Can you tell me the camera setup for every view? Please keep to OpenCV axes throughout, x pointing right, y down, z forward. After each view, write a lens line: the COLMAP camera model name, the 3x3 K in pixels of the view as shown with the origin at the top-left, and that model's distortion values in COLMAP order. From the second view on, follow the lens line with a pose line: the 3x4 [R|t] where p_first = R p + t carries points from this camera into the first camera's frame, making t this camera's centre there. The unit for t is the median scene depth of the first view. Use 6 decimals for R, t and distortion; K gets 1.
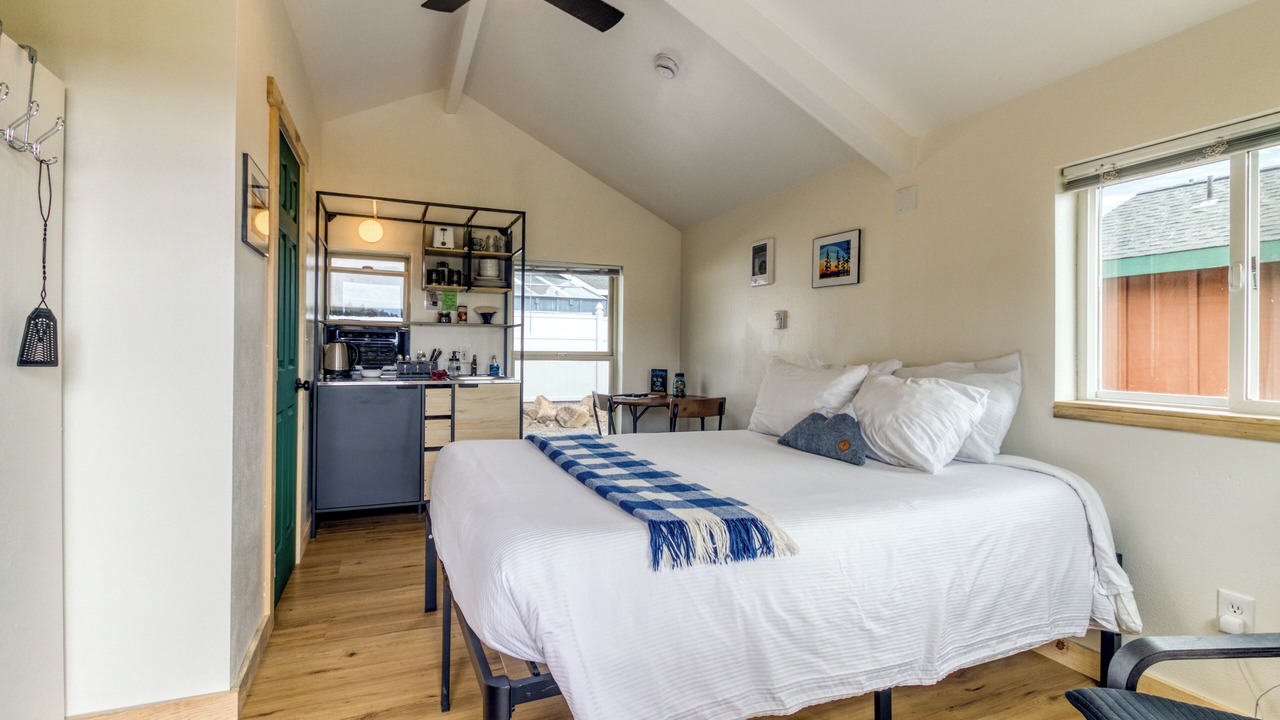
lens RADIAL K [[582.4, 0, 654.0], [0, 582.4, 345.7], [0, 0, 1]] dist [0.058318, -0.035801]
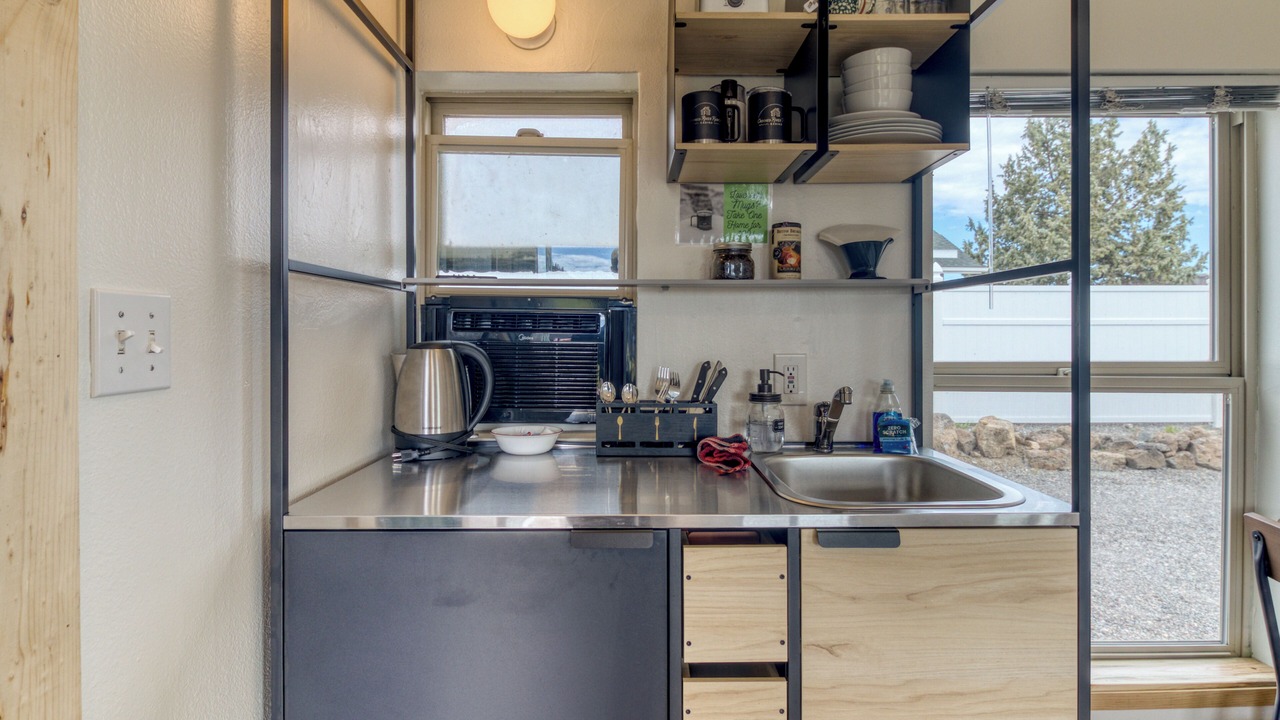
lens RADIAL K [[672.3, 0, 640.7], [0, 672.3, 328.6], [0, 0, 1]] dist [0.001545, -0.000547]
pose [[0.911687, -0.013321, -0.410668, -0.263830], [0.011577, 0.999910, -0.006733, -0.010974], [0.410721, 0.001384, 0.911760, 0.672833]]
